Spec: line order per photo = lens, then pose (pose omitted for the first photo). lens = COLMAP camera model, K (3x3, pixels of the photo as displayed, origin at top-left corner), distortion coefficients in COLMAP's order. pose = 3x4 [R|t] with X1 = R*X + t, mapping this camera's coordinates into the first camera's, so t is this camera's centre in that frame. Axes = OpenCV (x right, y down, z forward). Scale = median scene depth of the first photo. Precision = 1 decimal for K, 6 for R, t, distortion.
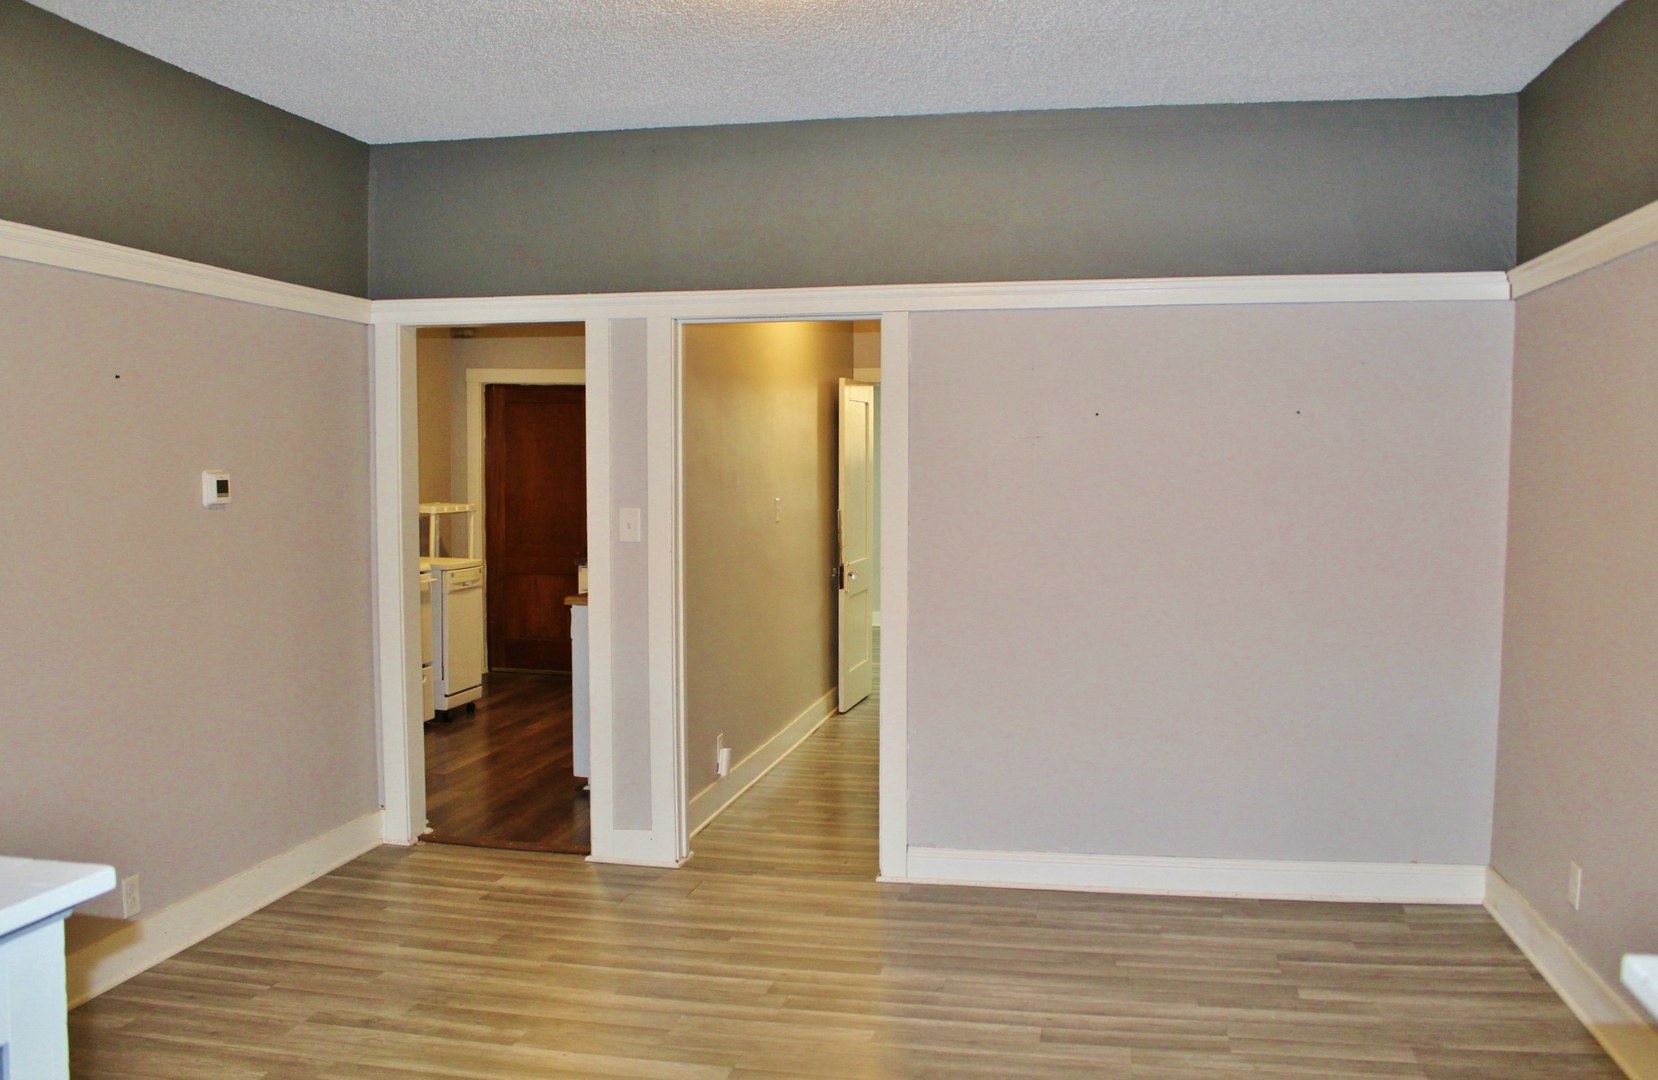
lens RADIAL K [[1409.4, 0, 829.0], [0, 1409.4, 540.0], [0, 0, 1]] dist [-0.172350, 0.170158]
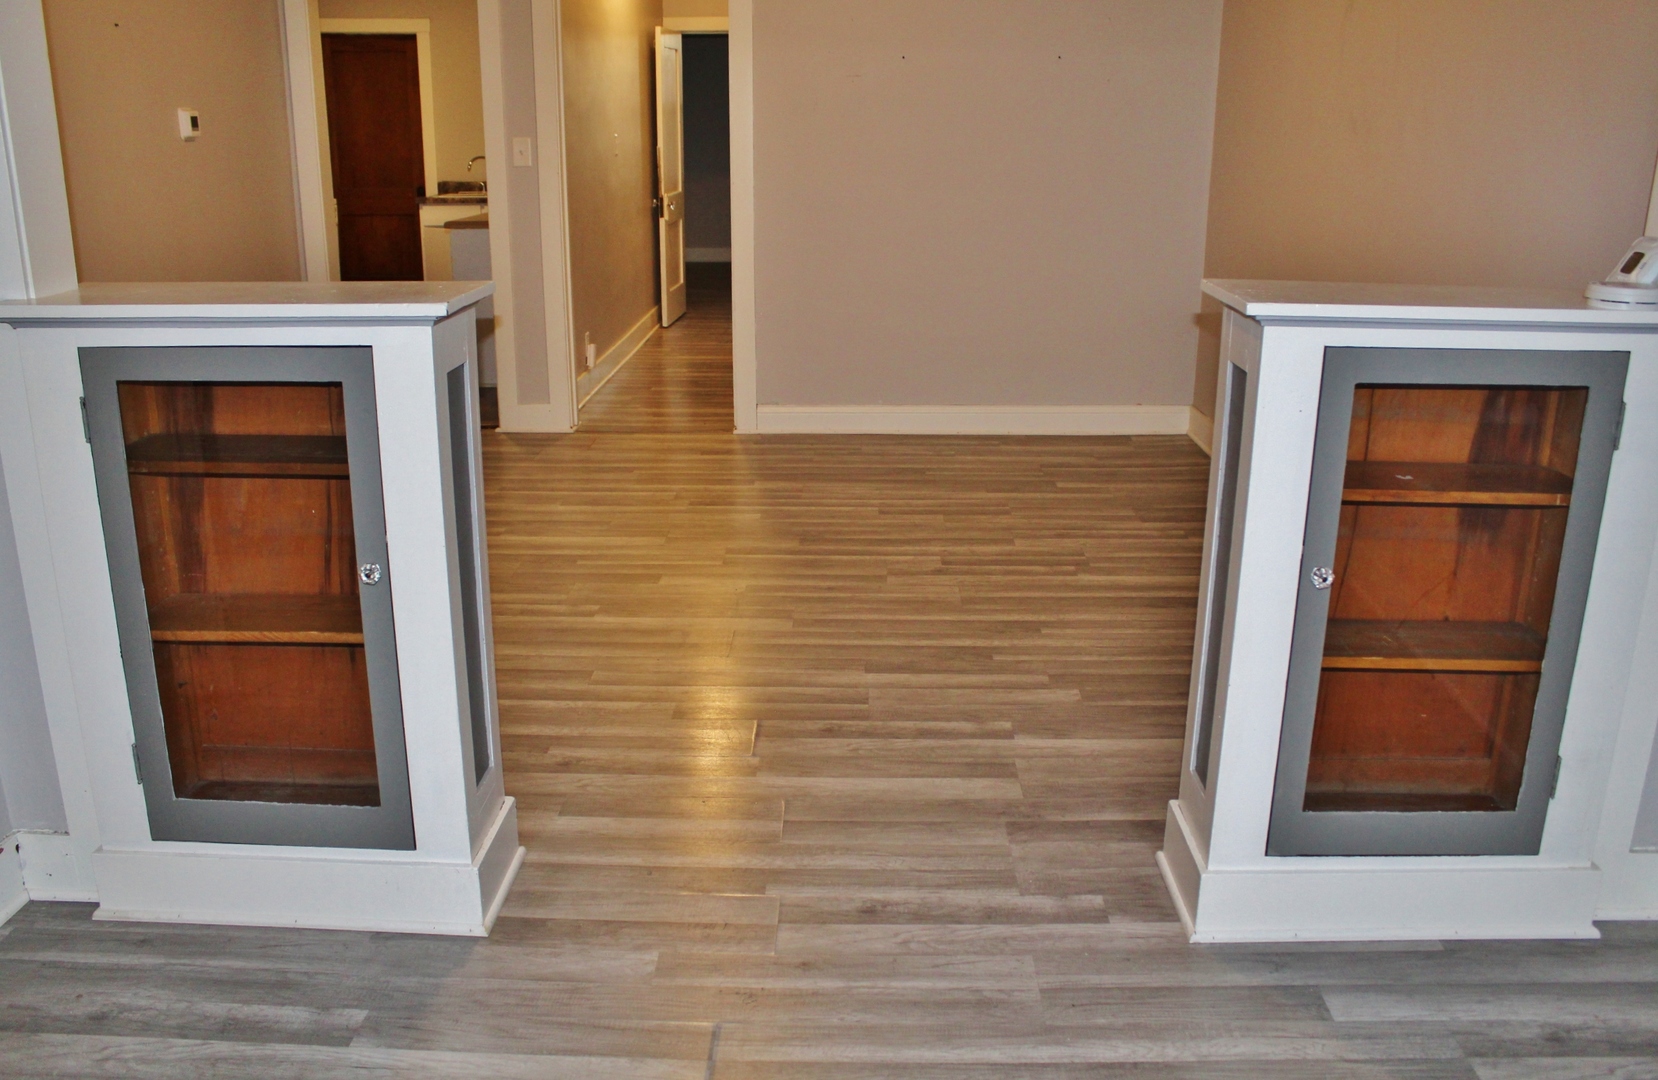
lens RADIAL K [[1409.4, 0, 829.0], [0, 1409.4, 540.0], [0, 0, 1]] dist [-0.172350, 0.170158]
pose [[0.984814, -0.049097, 0.166525, -0.107551], [0.007672, 0.970550, 0.240779, 0.032237], [-0.173442, -0.235845, 0.956188, -0.292237]]
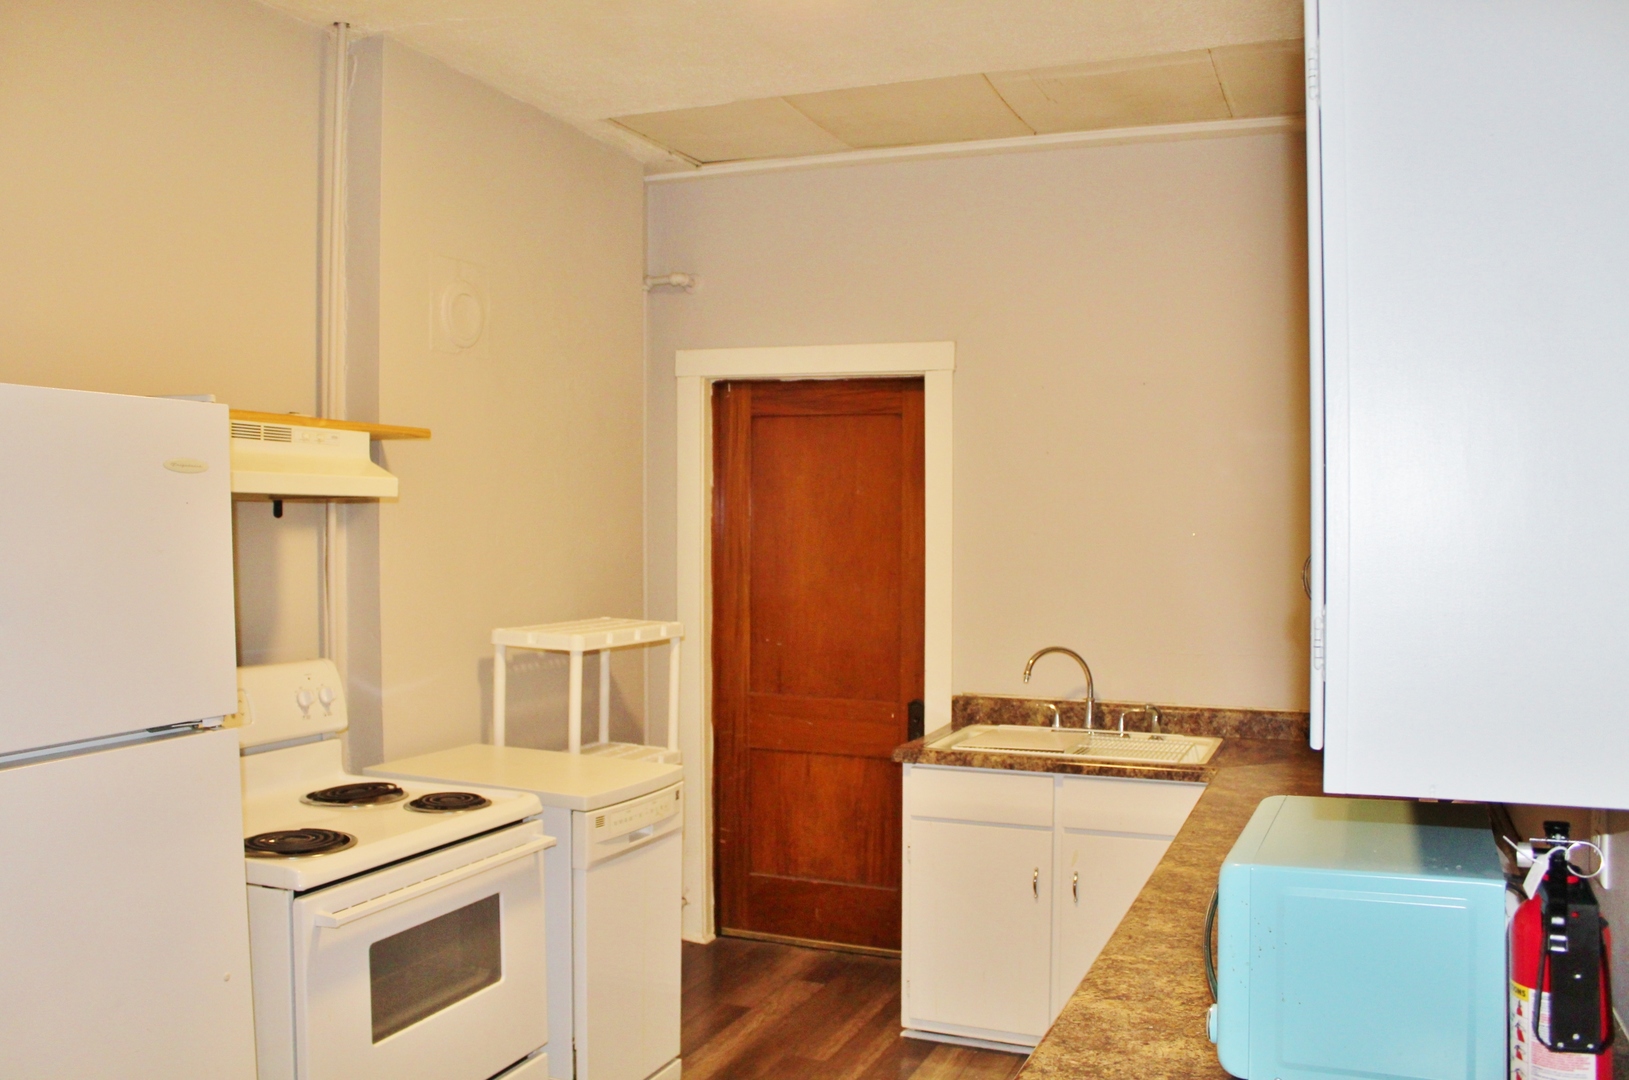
lens RADIAL K [[1389.5, 0, 814.5], [0, 1389.5, 540.0], [0, 0, 1]] dist [-0.063441, -0.000754]
pose [[0.980502, -0.002986, -0.196484, -0.229846], [-0.006958, 0.998730, -0.049895, -0.057555], [0.196384, 0.050289, 0.979237, 1.067378]]
